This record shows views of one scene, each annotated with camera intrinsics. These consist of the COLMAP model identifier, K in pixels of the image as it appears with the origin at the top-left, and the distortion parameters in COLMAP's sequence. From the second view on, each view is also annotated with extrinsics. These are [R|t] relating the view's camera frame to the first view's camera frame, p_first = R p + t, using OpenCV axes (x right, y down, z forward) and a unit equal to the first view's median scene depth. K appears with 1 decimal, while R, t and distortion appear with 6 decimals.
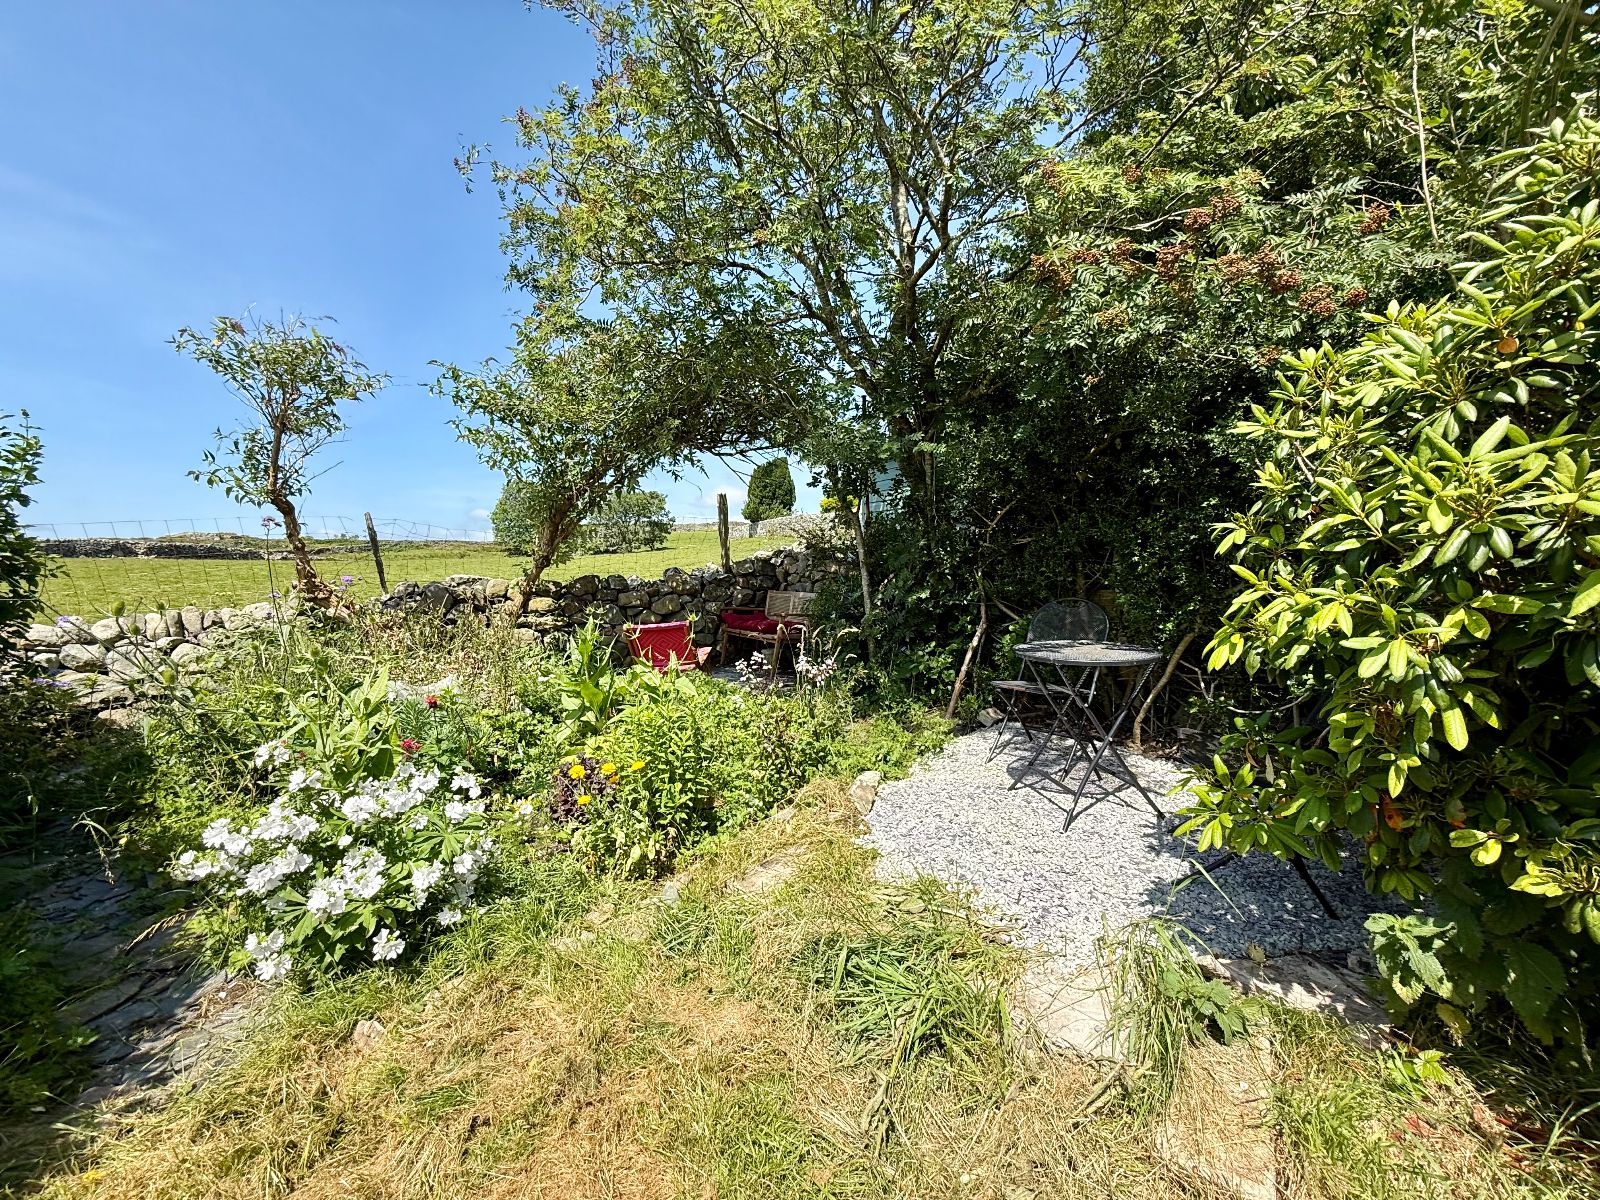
lens RADIAL K [[646.2, 0, 801.8], [0, 646.2, 591.3], [0, 0, 1]] dist [-0.000789, -0.000167]
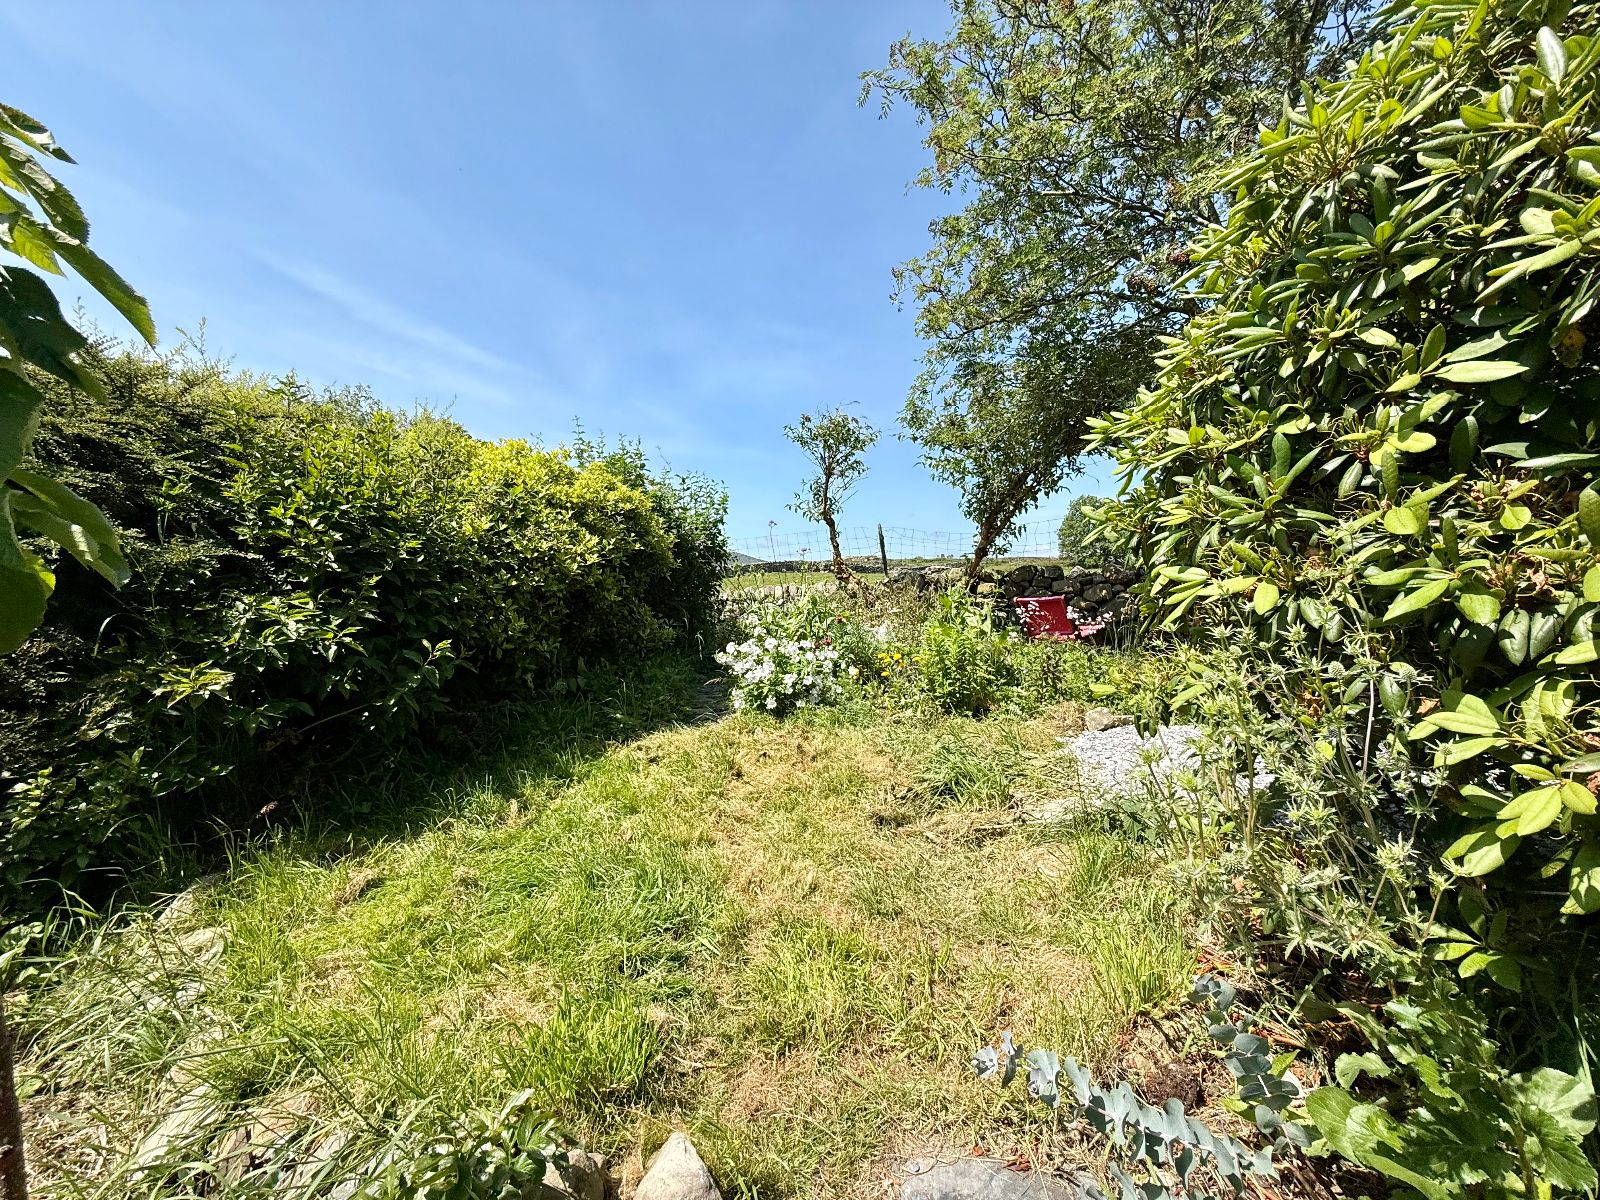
lens RADIAL K [[637.9, 0, 804.7], [0, 637.9, 605.1], [0, 0, 1]] dist [0.012530, -0.000117]
pose [[0.670391, 0.032353, -0.741303, 0.372585], [-0.035598, 0.999301, 0.011420, 0.065984], [0.741154, 0.018733, 0.671074, -0.138229]]
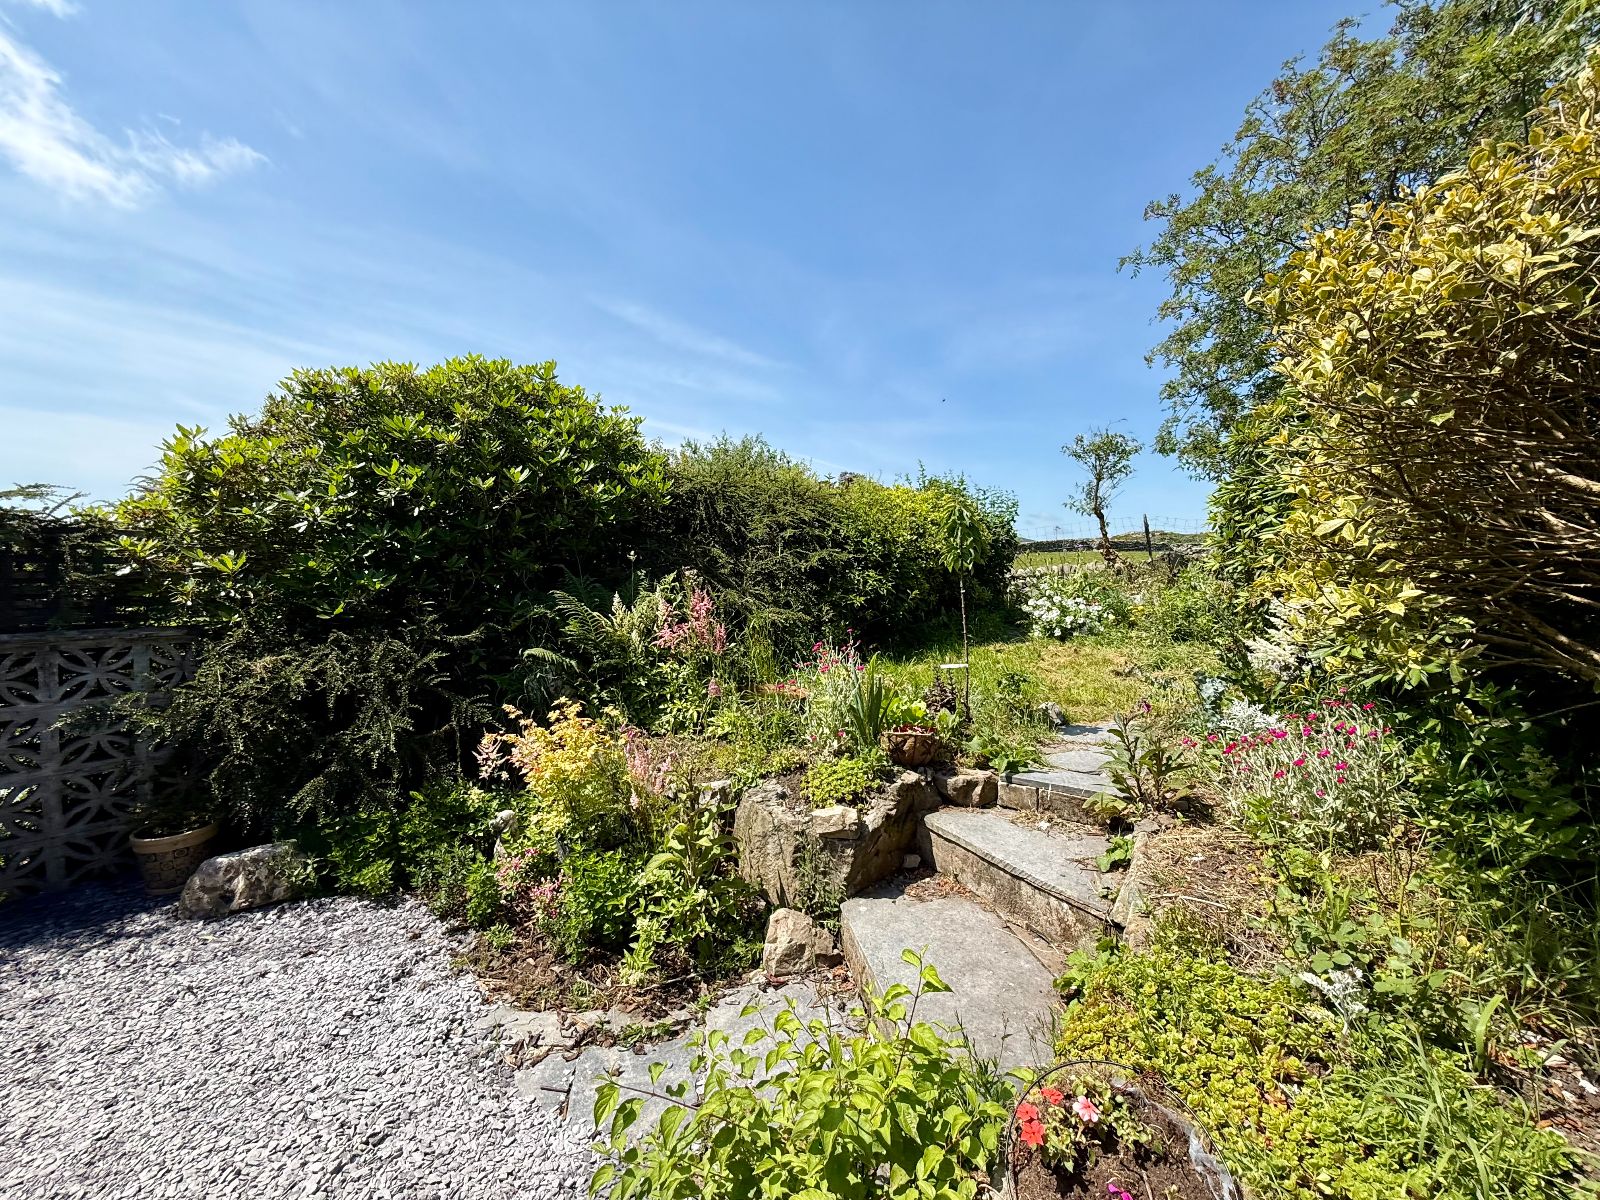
lens RADIAL K [[636.8, 0, 795.7], [0, 636.8, 595.9], [0, 0, 1]] dist [0.002025, -0.000068]
pose [[0.315838, 0.047239, -0.947636, 0.879389], [-0.030200, 0.998754, 0.039722, 0.080530], [0.948332, 0.016073, 0.316872, -0.605375]]
